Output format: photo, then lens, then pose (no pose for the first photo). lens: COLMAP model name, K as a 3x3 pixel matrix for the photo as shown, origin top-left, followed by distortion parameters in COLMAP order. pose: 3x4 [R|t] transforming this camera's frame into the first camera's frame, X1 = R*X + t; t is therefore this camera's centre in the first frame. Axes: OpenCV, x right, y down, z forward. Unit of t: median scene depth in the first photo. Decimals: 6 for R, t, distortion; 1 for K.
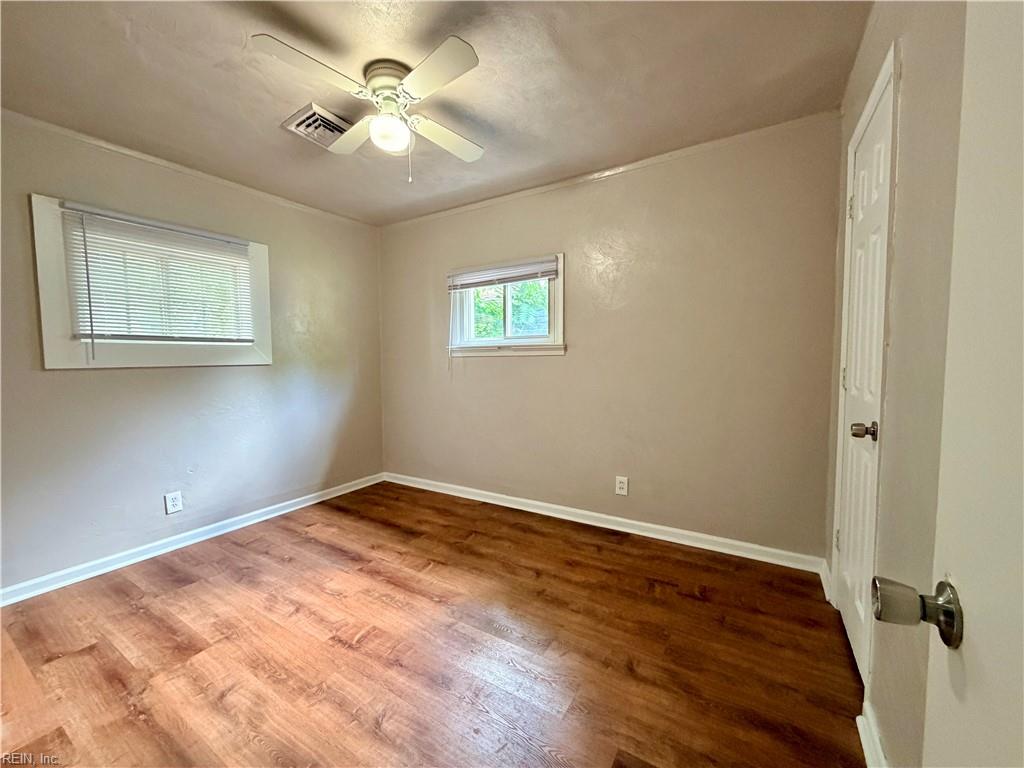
lens RADIAL K [[408.3, 0, 507.8], [0, 408.3, 383.9], [0, 0, 1]] dist [0.001478, -0.000895]
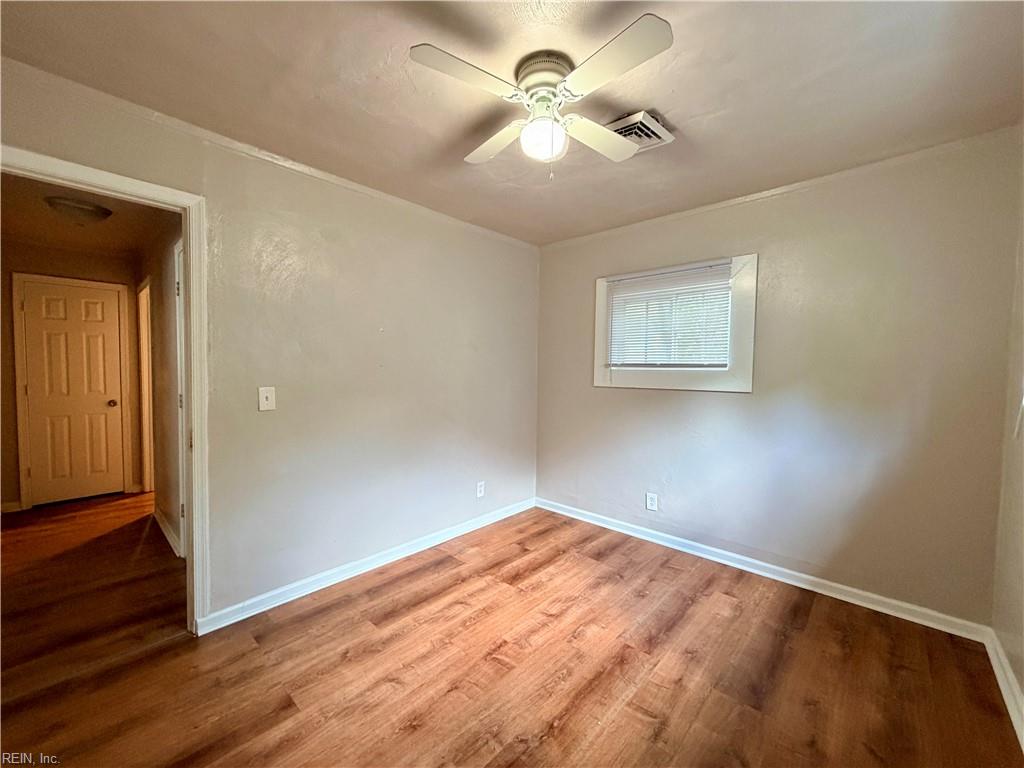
lens RADIAL K [[408.3, 0, 507.5], [0, 408.3, 382.9], [0, 0, 1]] dist [0.001478, -0.000895]
pose [[-0.193624, 0.041184, -0.980211, 0.479429], [-0.071957, 0.995831, 0.056054, -0.105696], [0.978433, 0.081386, -0.189853, 0.891756]]
